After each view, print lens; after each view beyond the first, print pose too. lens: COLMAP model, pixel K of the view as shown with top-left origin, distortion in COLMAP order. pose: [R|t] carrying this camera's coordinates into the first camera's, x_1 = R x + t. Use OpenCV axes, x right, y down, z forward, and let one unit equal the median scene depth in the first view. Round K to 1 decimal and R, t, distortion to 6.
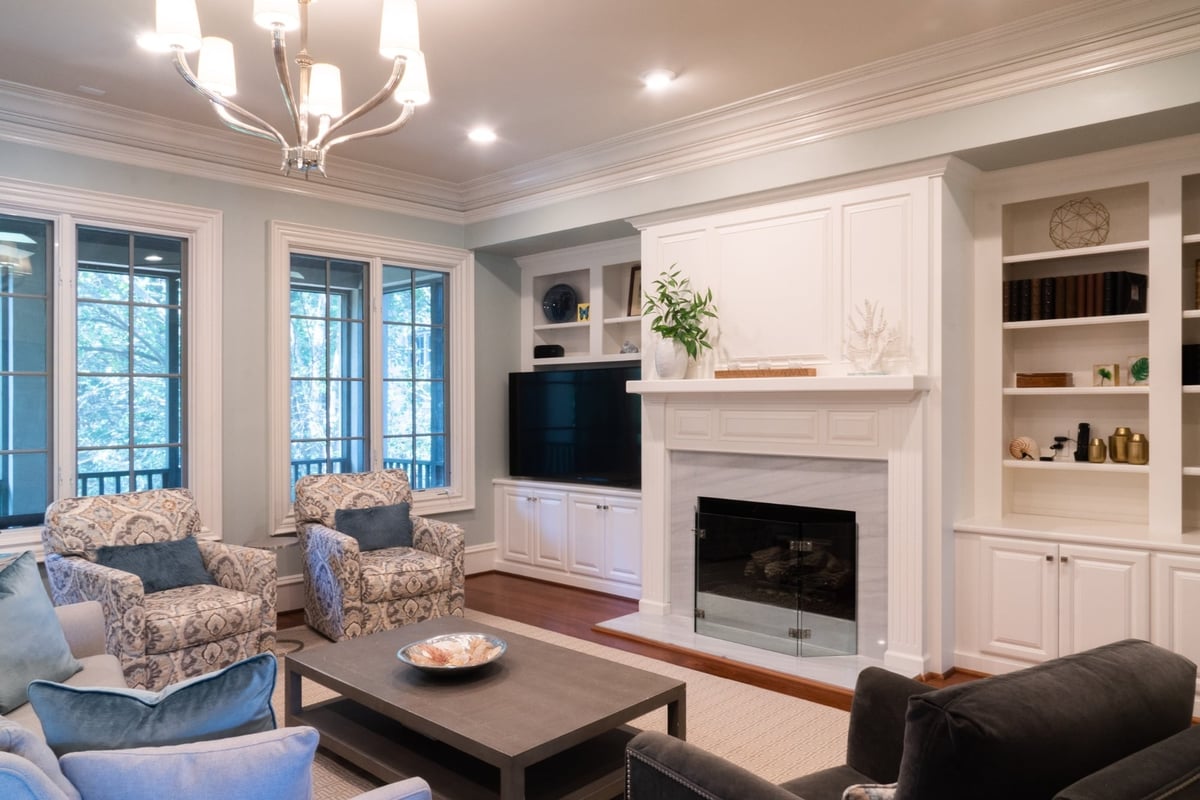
lens RADIAL K [[831.4, 0, 603.5], [0, 831.4, 404.6], [0, 0, 1]] dist [-0.013043, 0.009780]
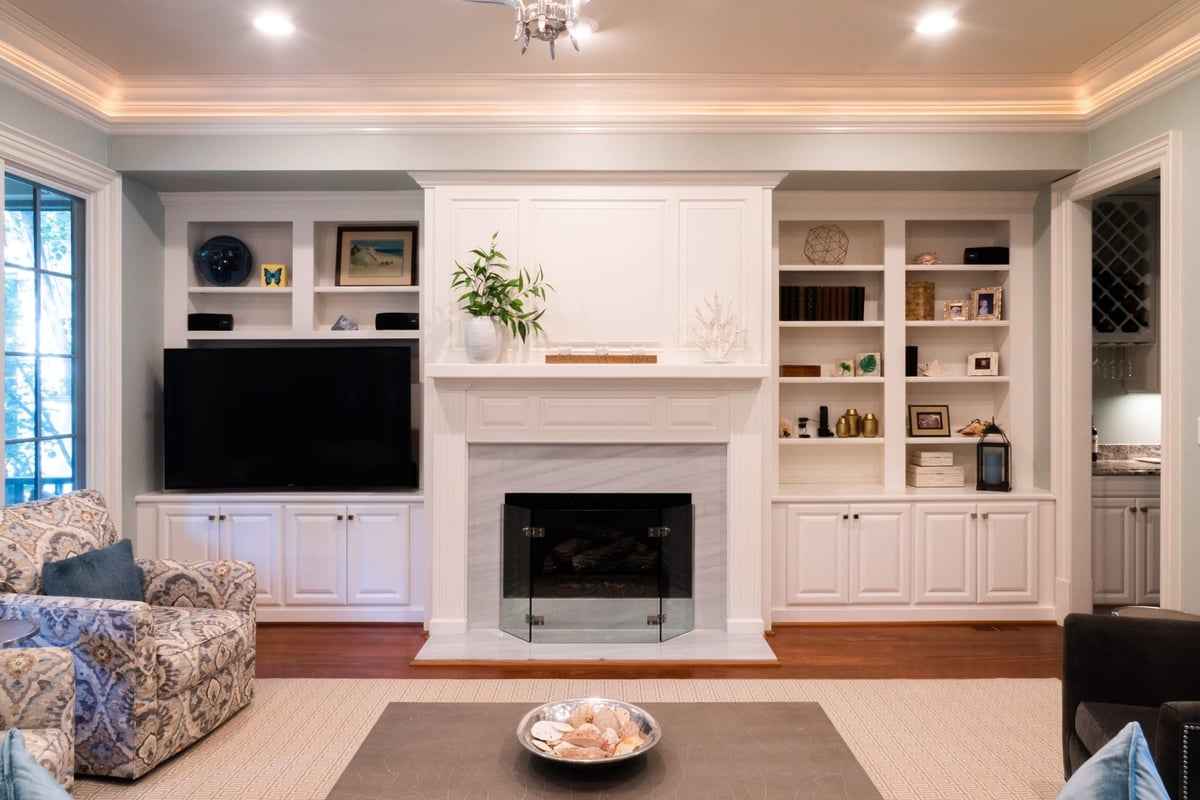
lens RADIAL K [[831.4, 0, 607.9], [0, 831.4, 389.1], [0, 0, 1]] dist [-0.013043, 0.009780]
pose [[0.731482, 0.000980, 0.681860, -0.450492], [0.001312, 0.999995, -0.002845, 0.000008], [-0.681859, 0.002976, 0.731477, 0.278803]]
